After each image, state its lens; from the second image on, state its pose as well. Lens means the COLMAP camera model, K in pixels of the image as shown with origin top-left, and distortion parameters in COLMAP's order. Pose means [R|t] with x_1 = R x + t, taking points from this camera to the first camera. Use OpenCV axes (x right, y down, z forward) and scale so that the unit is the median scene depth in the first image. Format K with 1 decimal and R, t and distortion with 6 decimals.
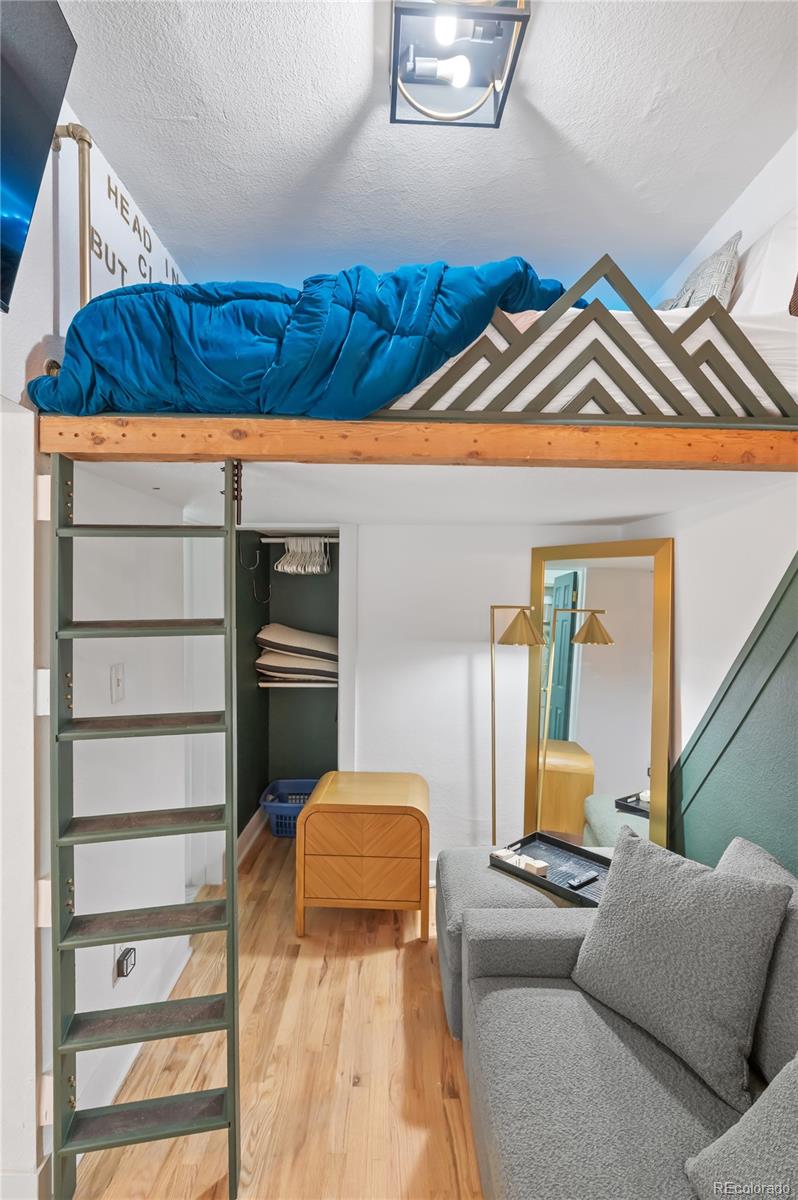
lens RADIAL K [[542.6, 0, 400.3], [0, 542.6, 585.2], [0, 0, 1]] dist [-0.002896, 0.001383]
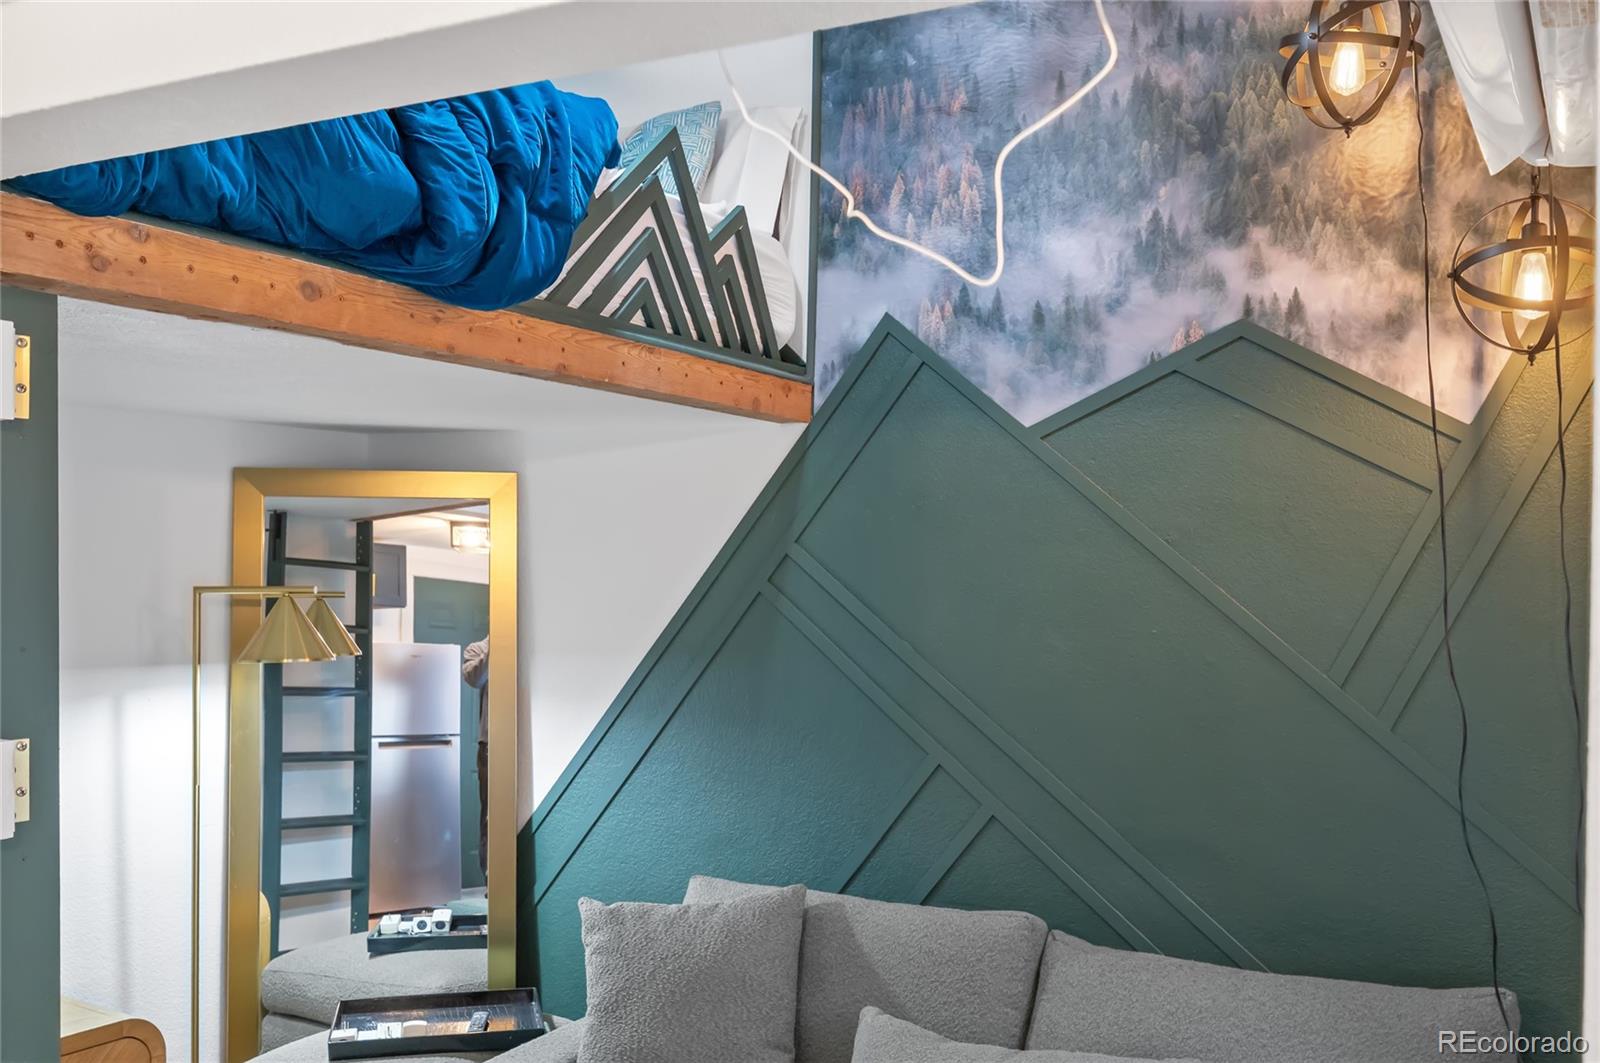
lens RADIAL K [[1456.4, 0, 805.2], [0, 1456.4, 568.5], [0, 0, 1]] dist [-0.000429, 0.000000]
pose [[0.491766, -0.009389, 0.870677, -1.293536], [-0.018069, 0.999616, 0.020985, -0.029021], [-0.870540, -0.026052, 0.491407, -0.188501]]
